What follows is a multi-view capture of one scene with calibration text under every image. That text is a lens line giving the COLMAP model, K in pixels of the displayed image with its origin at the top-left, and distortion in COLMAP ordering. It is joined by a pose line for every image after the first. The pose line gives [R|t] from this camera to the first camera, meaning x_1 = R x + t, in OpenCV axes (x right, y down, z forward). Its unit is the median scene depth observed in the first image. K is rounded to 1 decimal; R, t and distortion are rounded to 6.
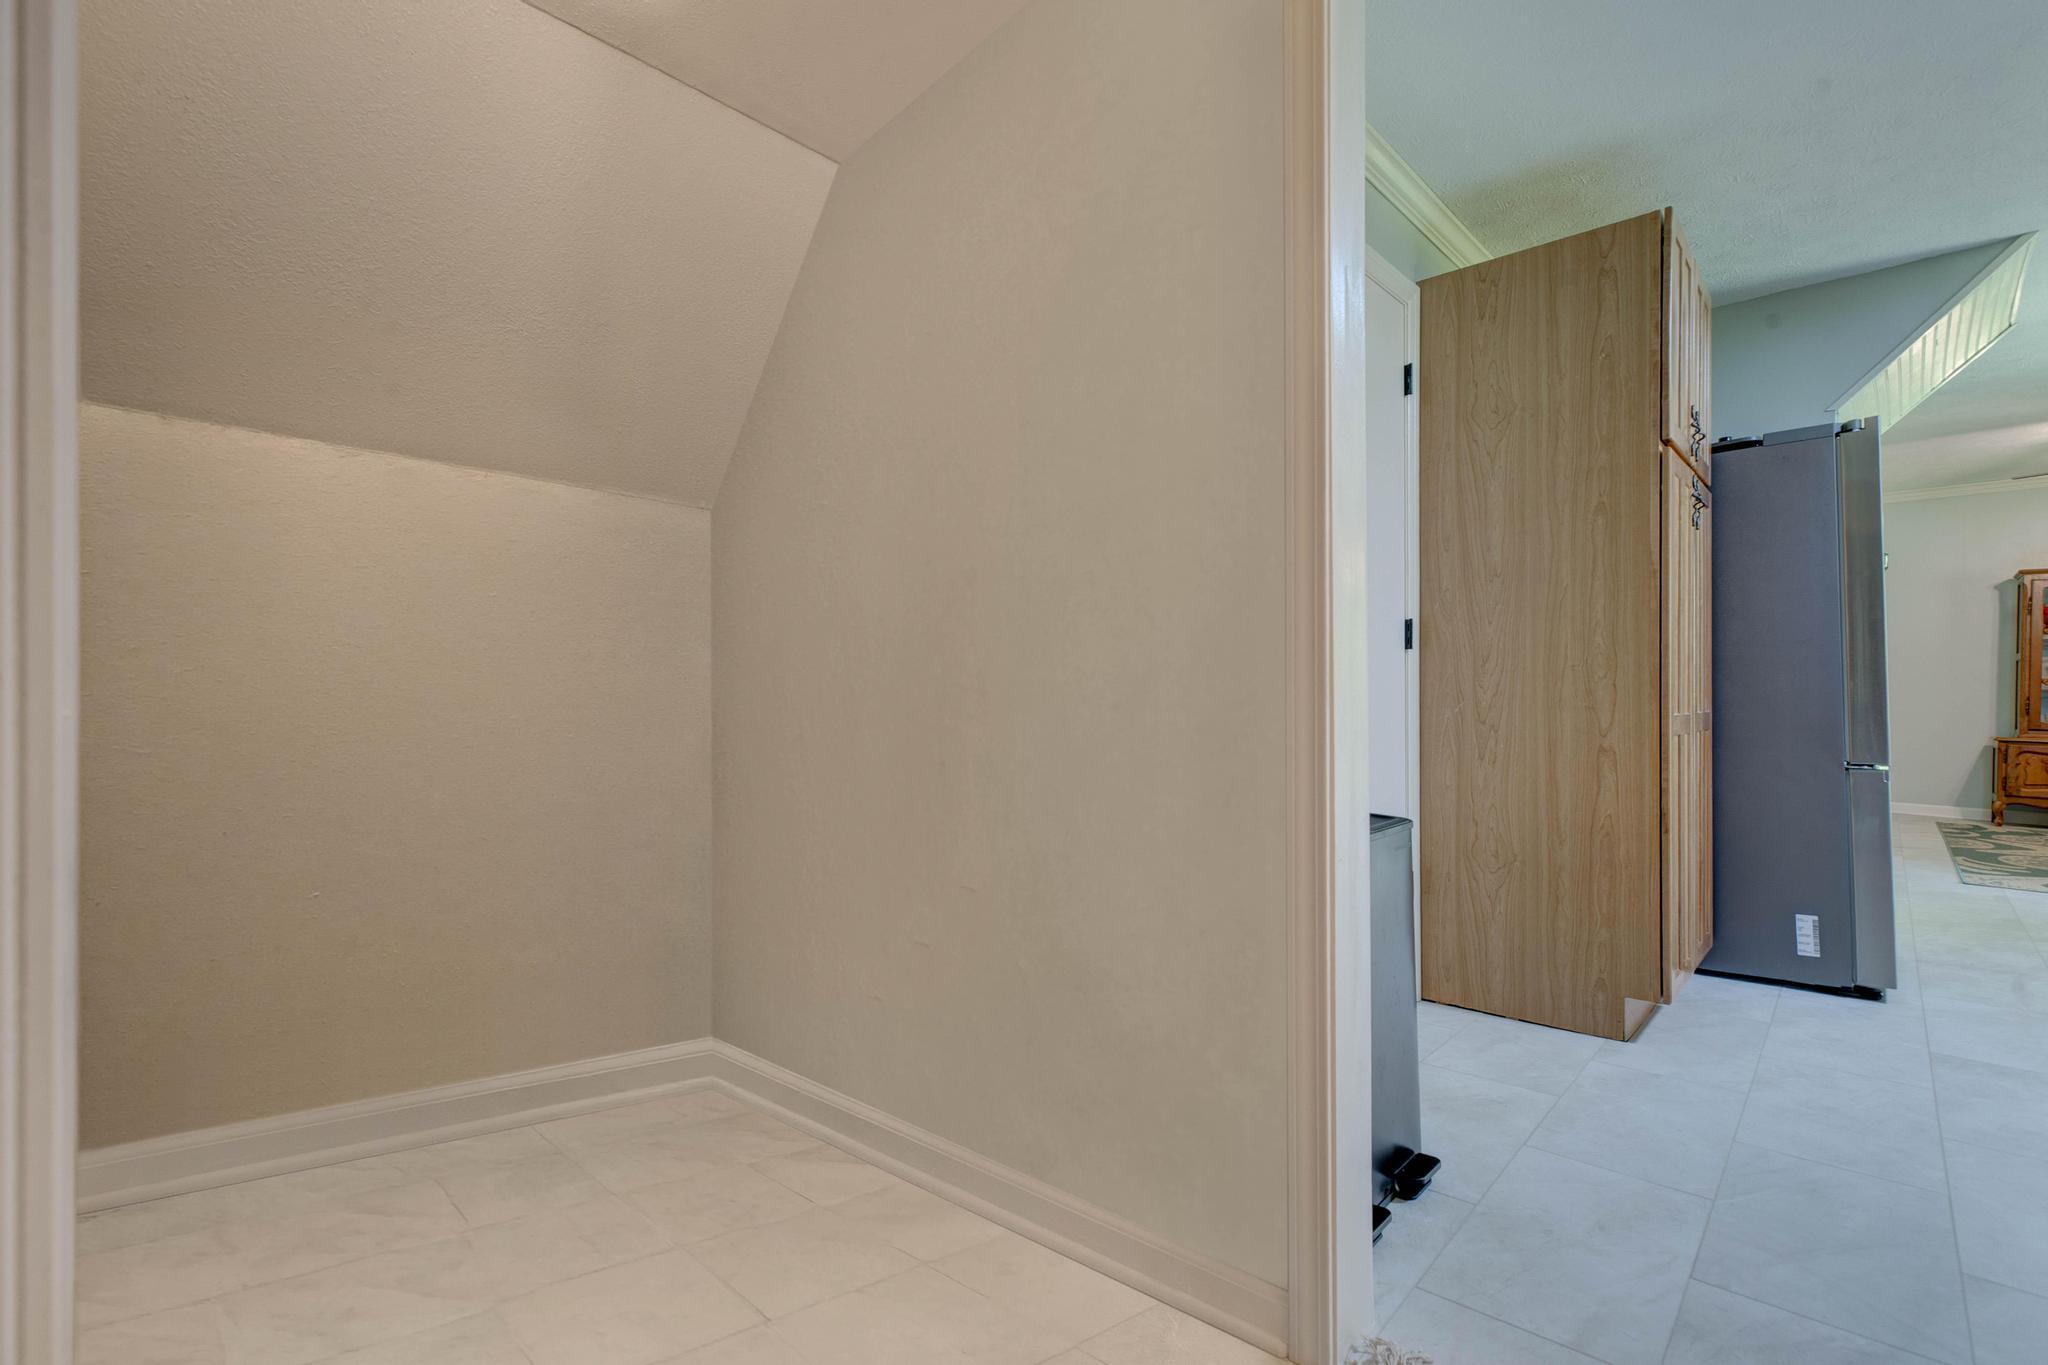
lens RADIAL K [[933.2, 0, 1024.3], [0, 933.2, 692.6], [0, 0, 1]] dist [0.003028, -0.000172]
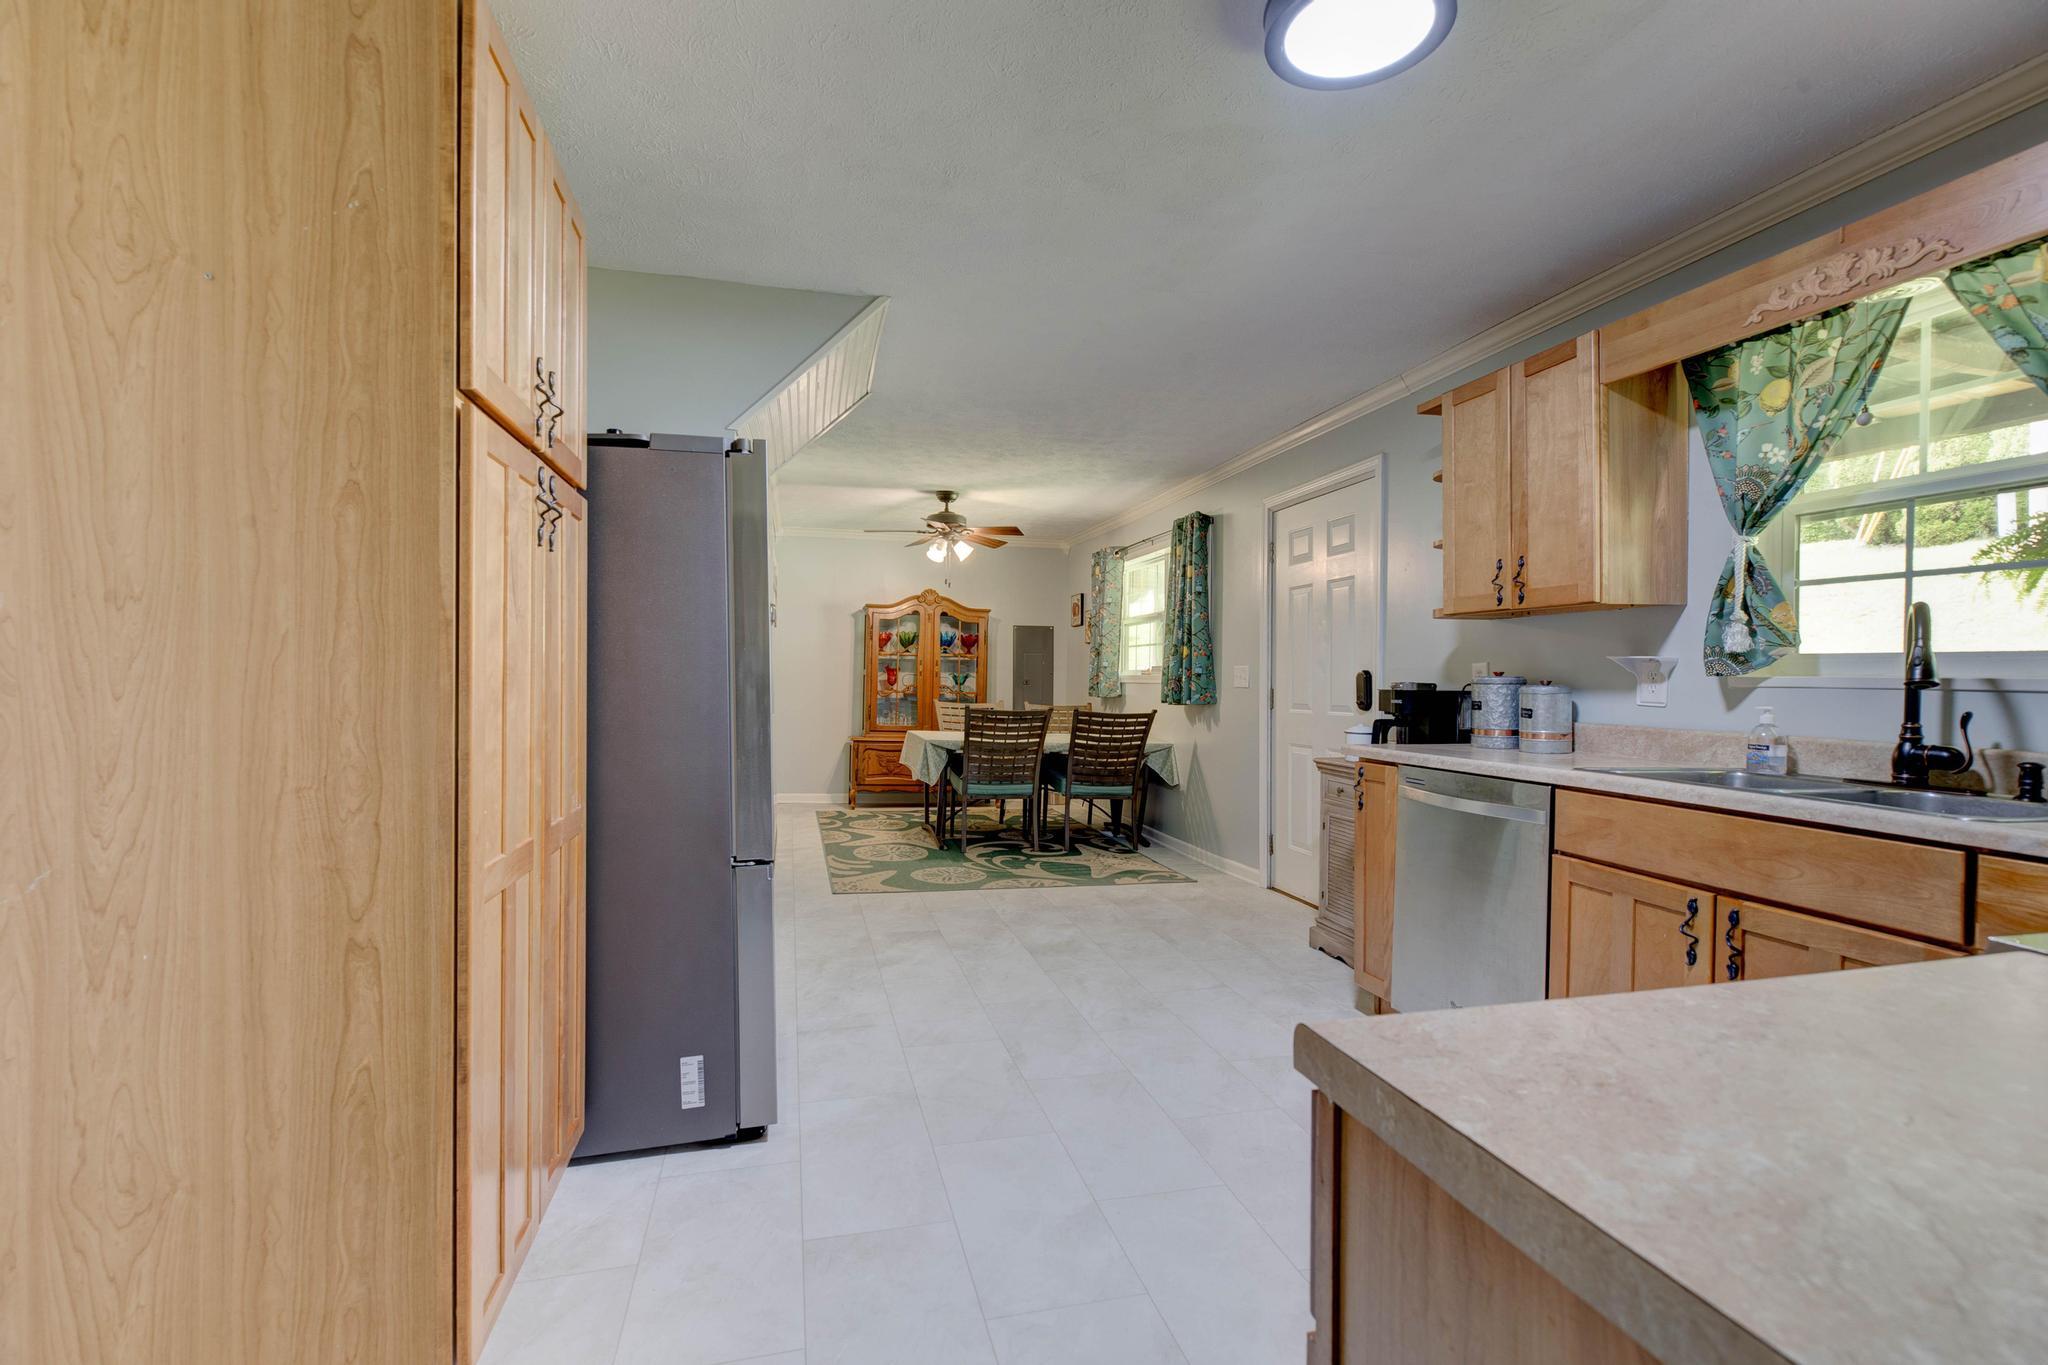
lens RADIAL K [[933.2, 0, 1024.3], [0, 933.2, 692.6], [0, 0, 1]] dist [0.003028, -0.000172]
pose [[0.548487, -0.006548, 0.836133, 0.368212], [-0.011689, 0.999812, 0.015497, -0.092895], [-0.836077, -0.018273, 0.548307, 0.374171]]
